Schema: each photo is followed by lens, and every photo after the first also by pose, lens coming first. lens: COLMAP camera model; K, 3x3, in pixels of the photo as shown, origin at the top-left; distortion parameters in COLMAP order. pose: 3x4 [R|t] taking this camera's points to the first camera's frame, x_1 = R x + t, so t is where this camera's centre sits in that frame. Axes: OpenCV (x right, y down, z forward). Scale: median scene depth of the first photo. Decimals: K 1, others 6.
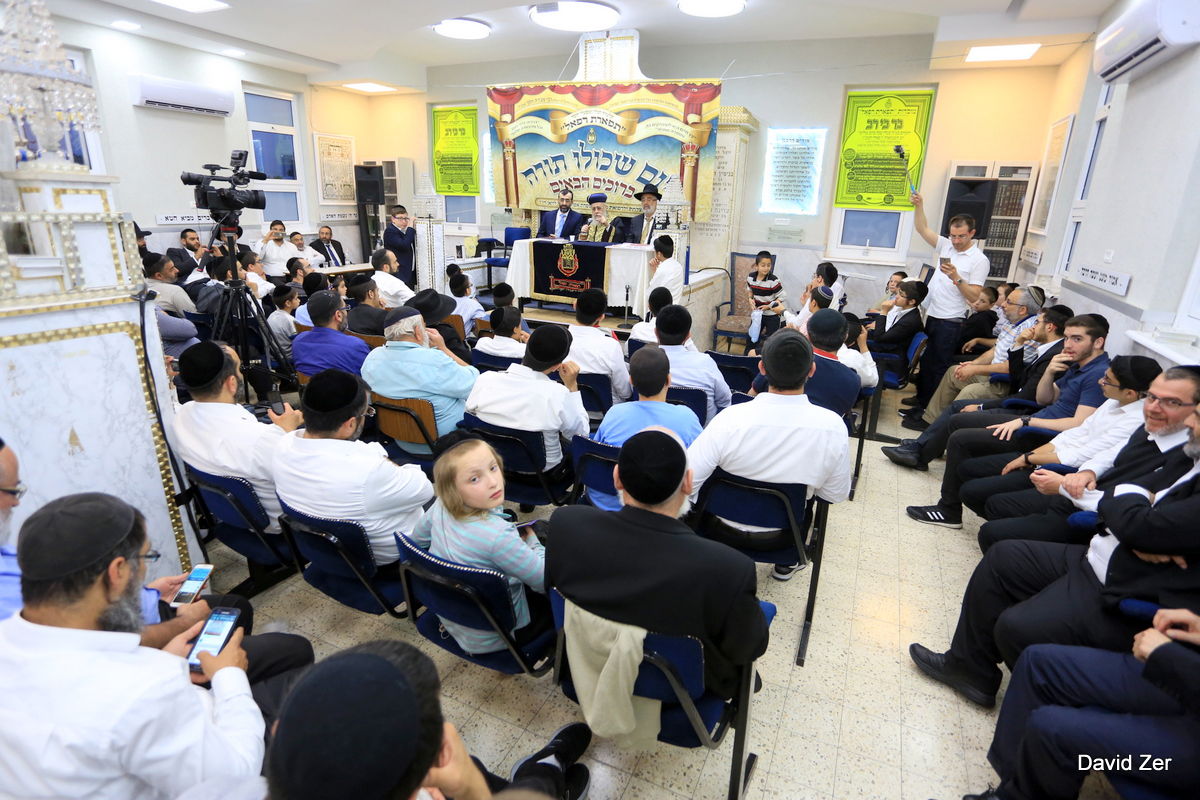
lens RADIAL K [[605.8, 0, 600.0], [0, 605.8, 400.0], [0, 0, 1]] dist [-0.066132, 0.020935]
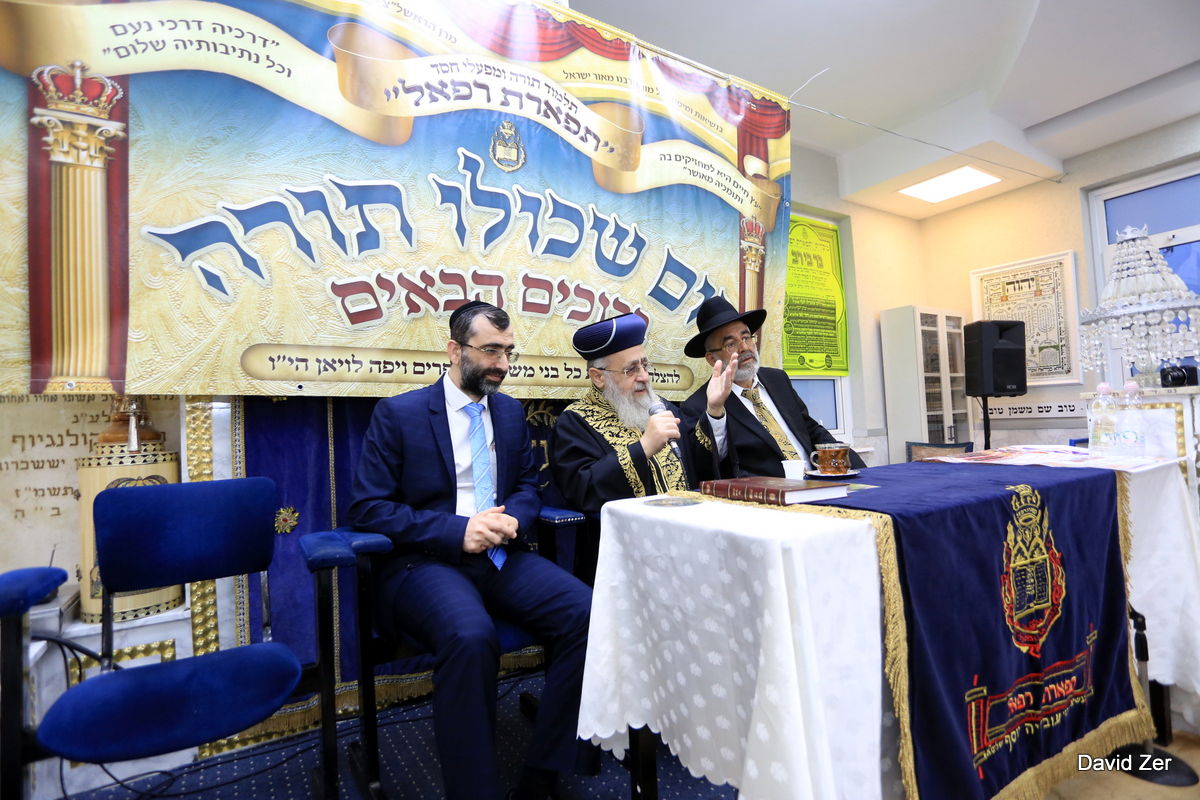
lens RADIAL K [[605.8, 0, 600.0], [0, 605.8, 400.0], [0, 0, 1]] dist [-0.066132, 0.020935]
pose [[0.526259, -0.023006, 0.850013, -0.248405], [0.324253, 0.929531, -0.175592, -0.255060], [-0.786074, 0.368026, 0.496634, 0.863039]]
